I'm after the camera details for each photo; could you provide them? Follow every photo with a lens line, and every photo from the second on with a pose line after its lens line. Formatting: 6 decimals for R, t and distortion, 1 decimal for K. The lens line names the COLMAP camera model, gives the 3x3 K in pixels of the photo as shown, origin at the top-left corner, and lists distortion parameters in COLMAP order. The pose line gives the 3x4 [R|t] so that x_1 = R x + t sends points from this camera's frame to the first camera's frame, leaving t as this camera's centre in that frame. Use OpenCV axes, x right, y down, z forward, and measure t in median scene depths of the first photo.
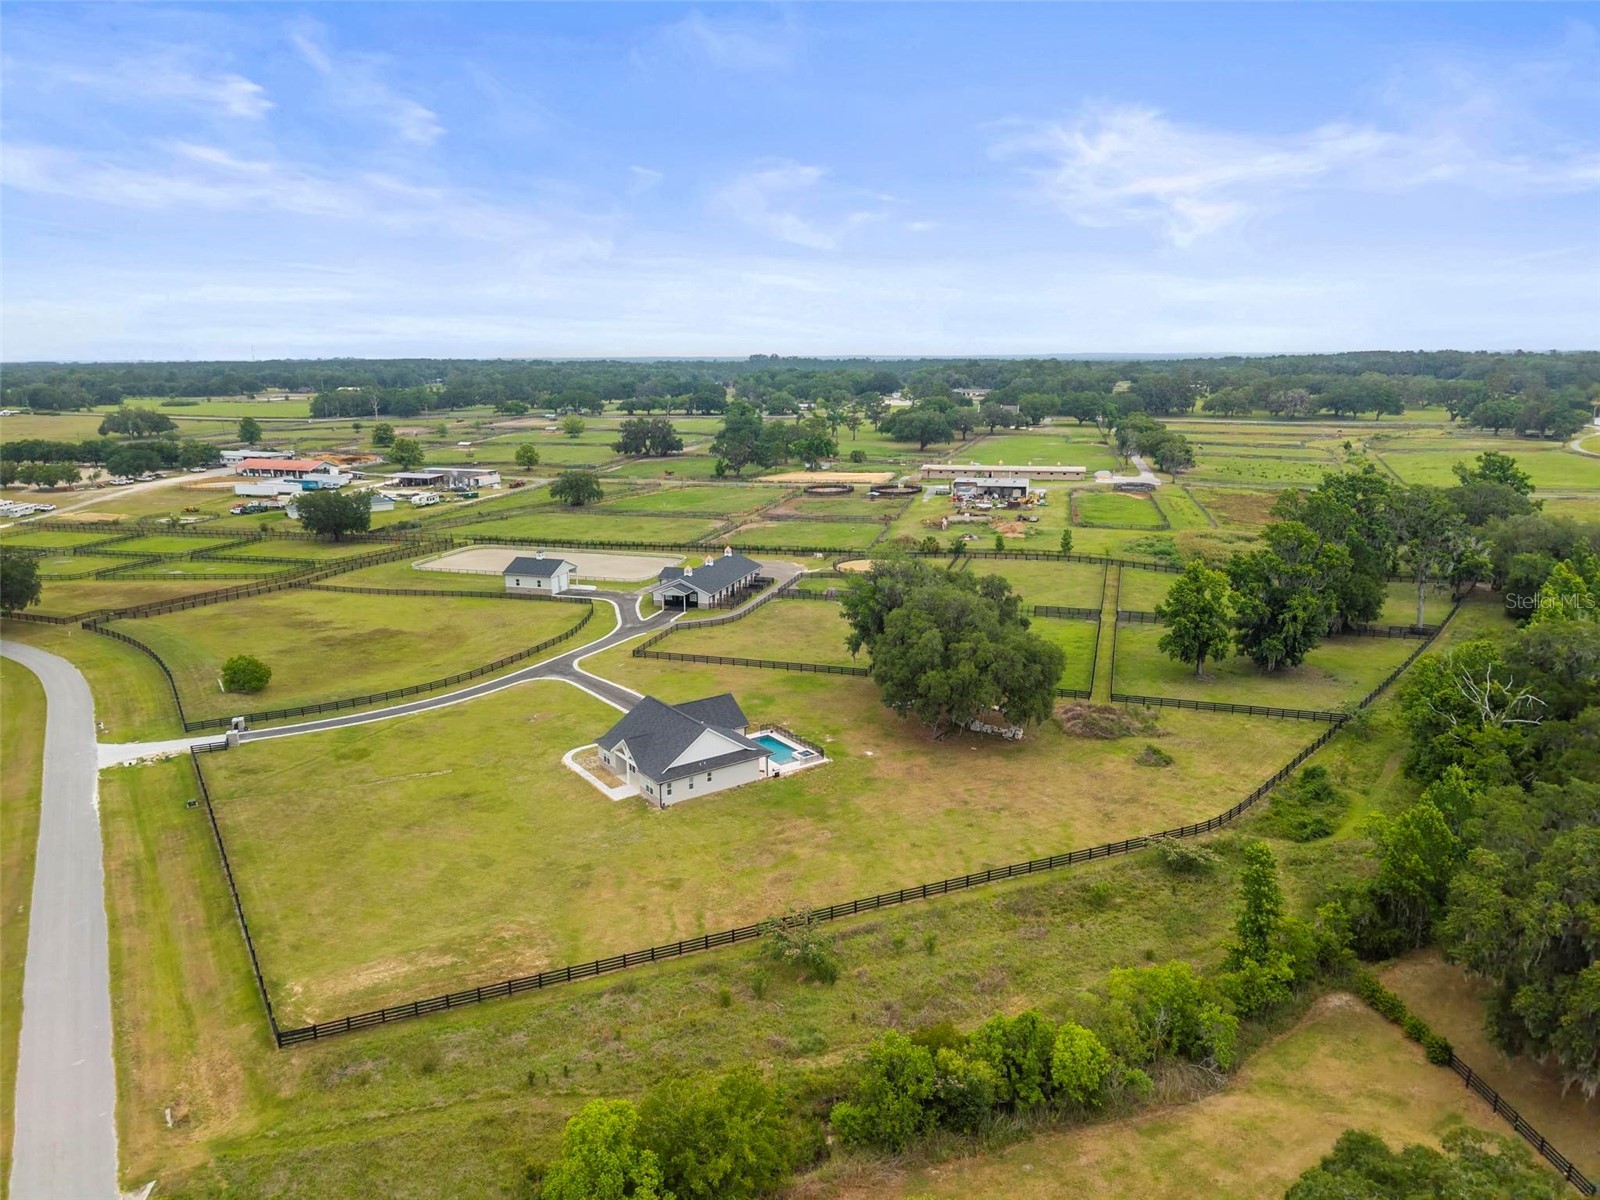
lens RADIAL K [[1063.3, 0, 794.6], [0, 1063.3, 608.7], [0, 0, 1]] dist [0.050634, -0.066928]
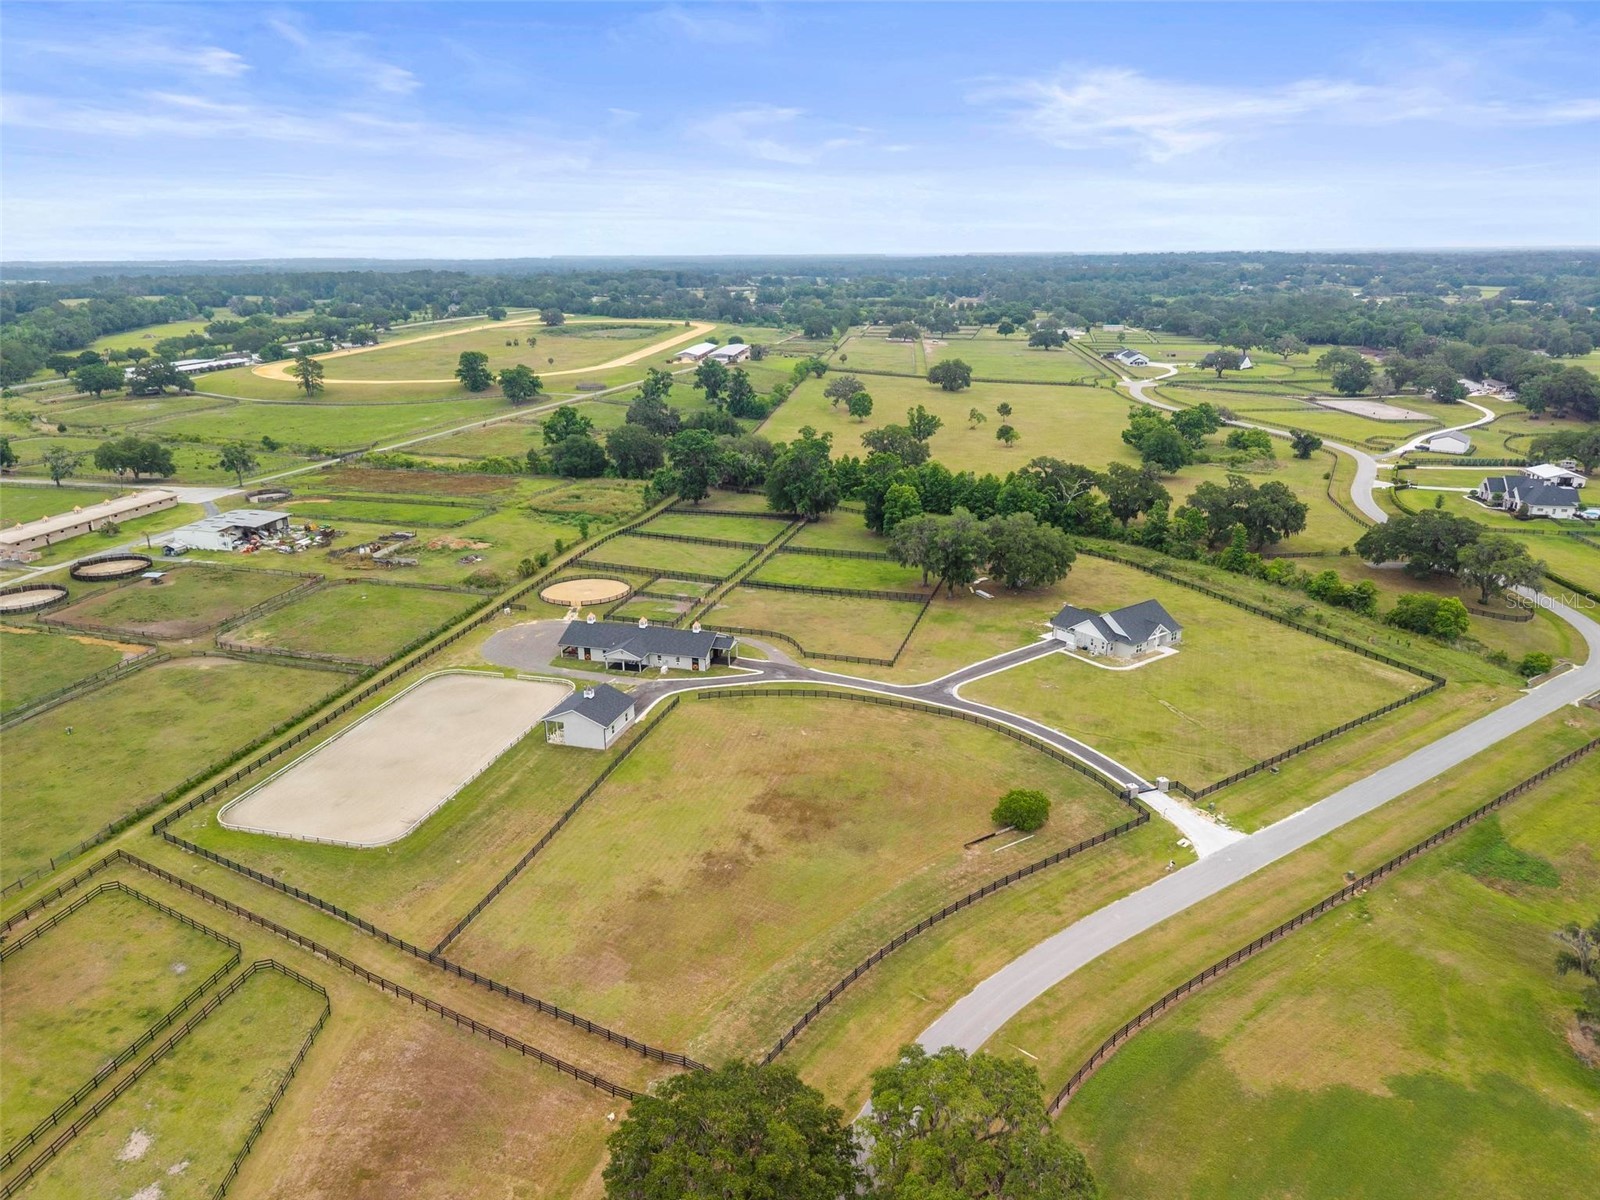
lens RADIAL K [[1063.3, 0, 794.6], [0, 1063.3, 608.7], [0, 0, 1]] dist [0.050634, -0.066928]
pose [[-0.021259, -0.312701, 0.949614, -1.309764], [0.241284, 0.920148, 0.308400, -0.422856], [-0.970222, 0.235683, 0.055889, 1.082259]]
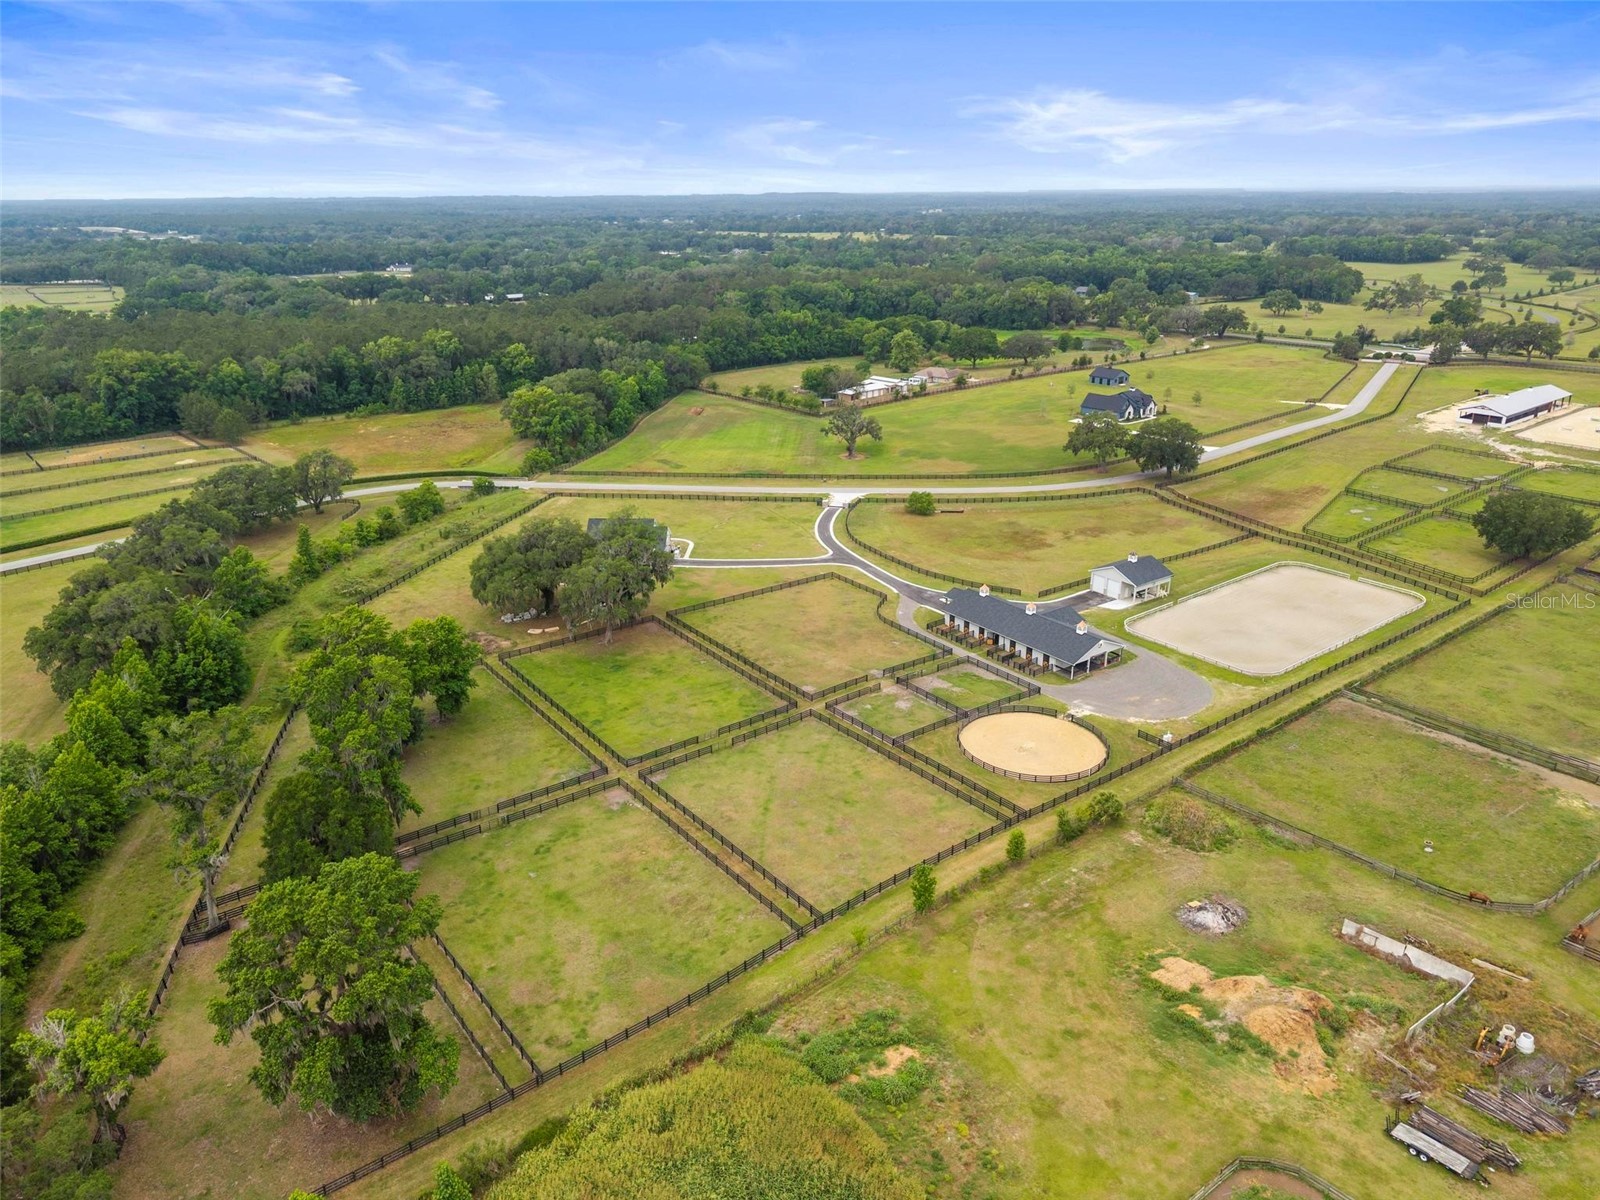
lens RADIAL K [[1063.3, 0, 794.6], [0, 1063.3, 608.7], [0, 0, 1]] dist [0.050634, -0.066928]
pose [[-0.597533, 0.303606, -0.742144, 0.881556], [-0.174515, 0.854119, 0.489924, -0.570458], [0.782623, 0.422261, -0.457380, 1.653207]]
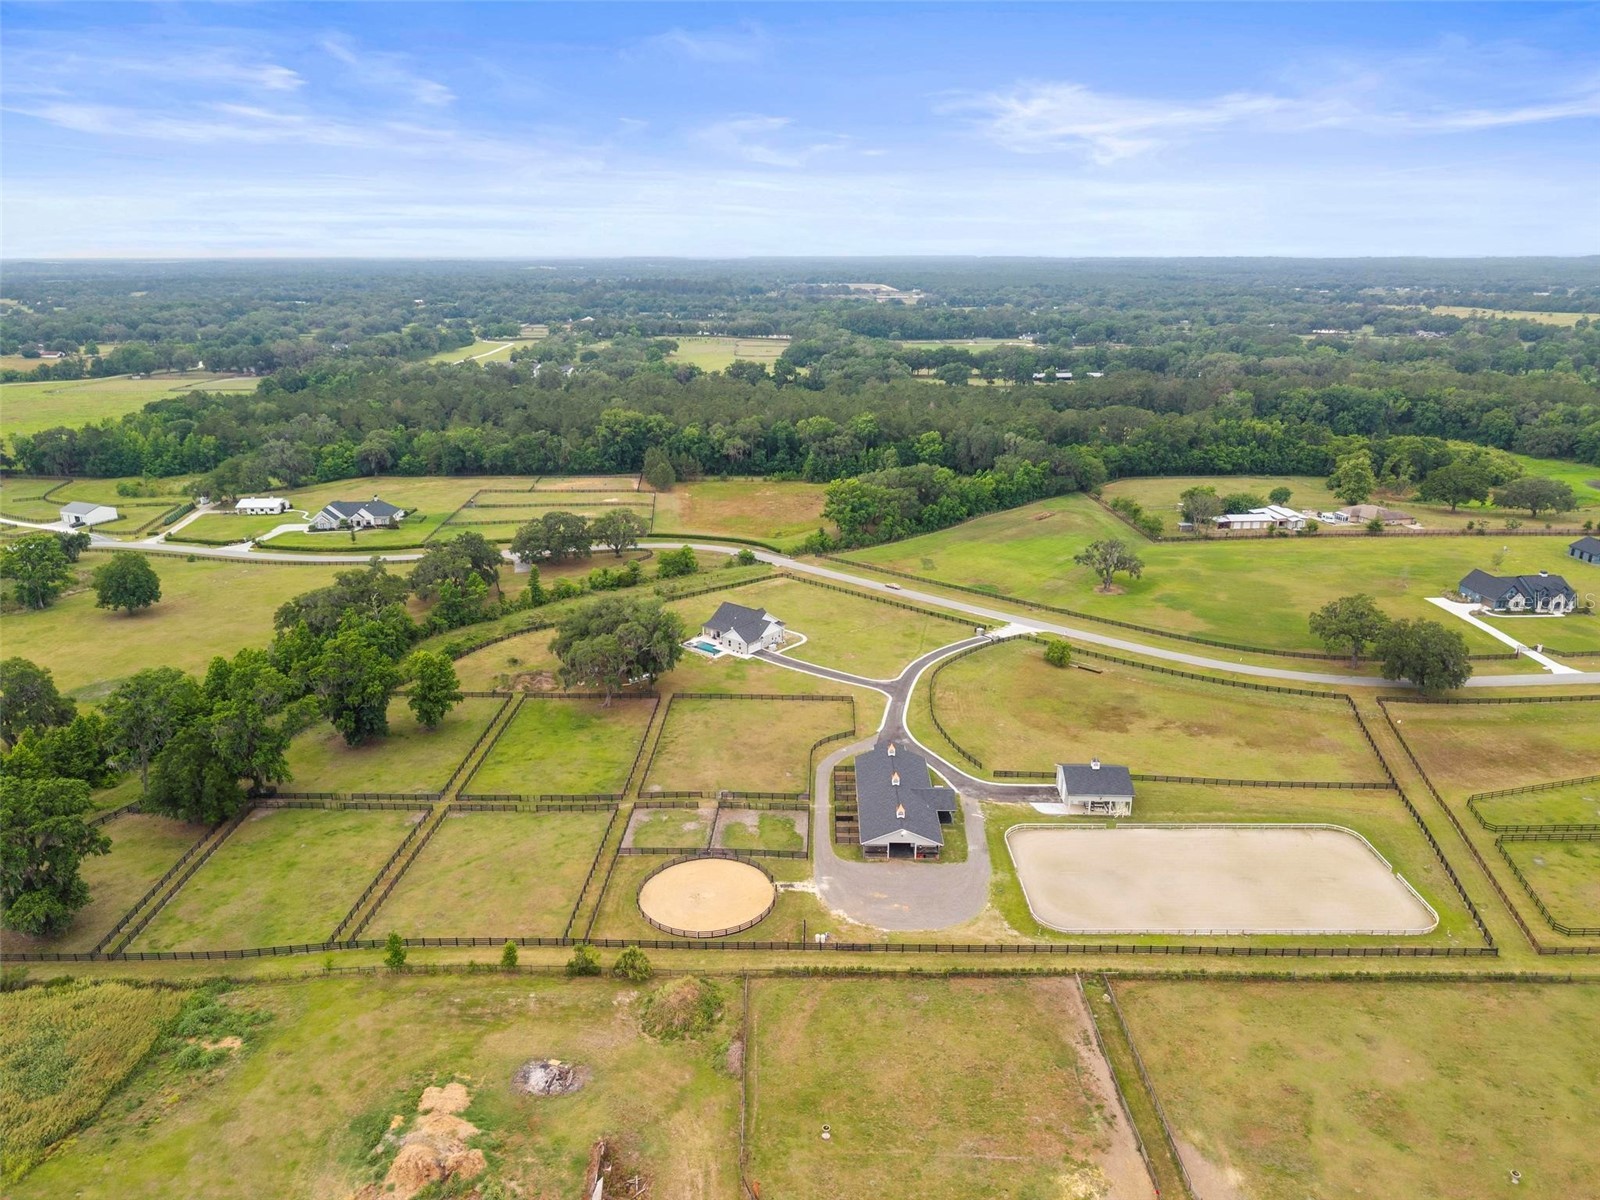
lens RADIAL K [[1063.3, 0, 794.6], [0, 1063.3, 608.7], [0, 0, 1]] dist [0.050634, -0.066928]
pose [[-0.961631, 0.095632, -0.257140, 0.263651], [-0.054861, 0.851316, 0.521777, -0.788013], [0.268806, 0.515864, -0.813405, 2.117748]]
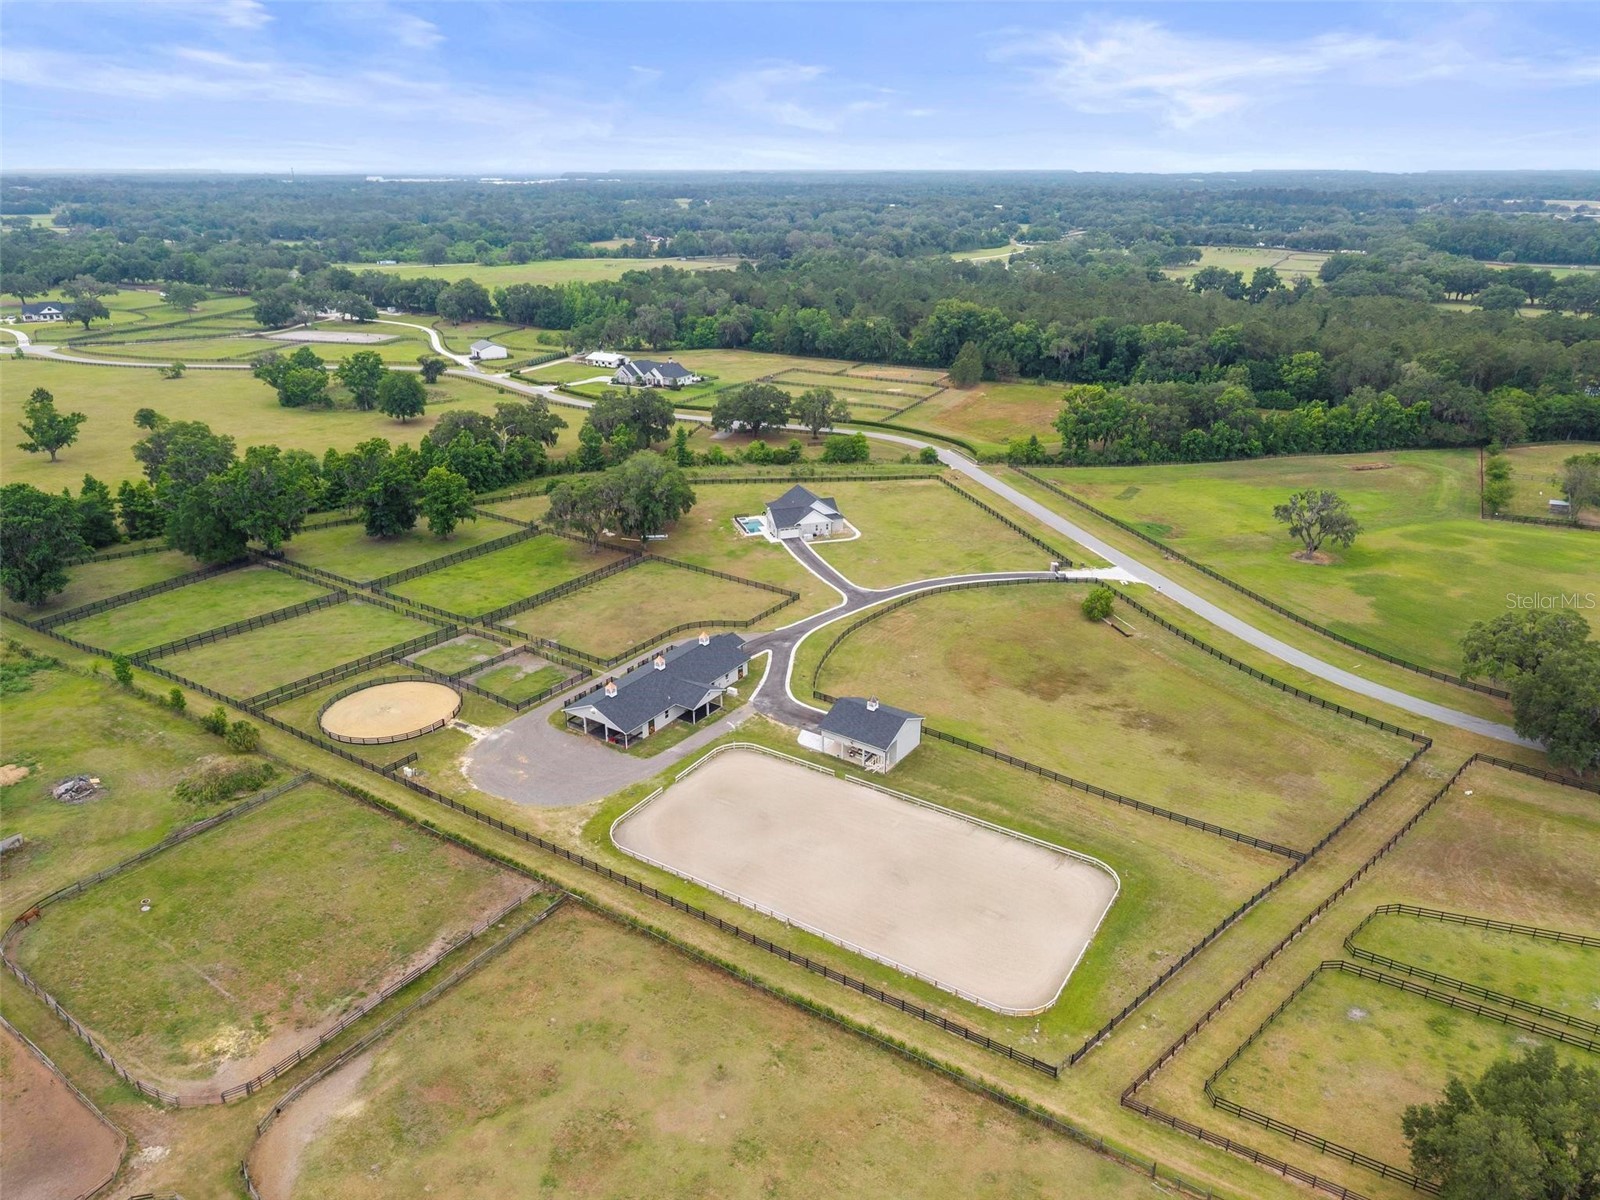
lens RADIAL K [[1063.3, 0, 794.6], [0, 1063.3, 608.7], [0, 0, 1]] dist [0.050634, -0.066928]
pose [[-0.957602, -0.105139, 0.268223, -0.500318], [0.072052, 0.814037, 0.576327, -0.680472], [-0.278938, 0.571218, -0.771948, 2.052162]]
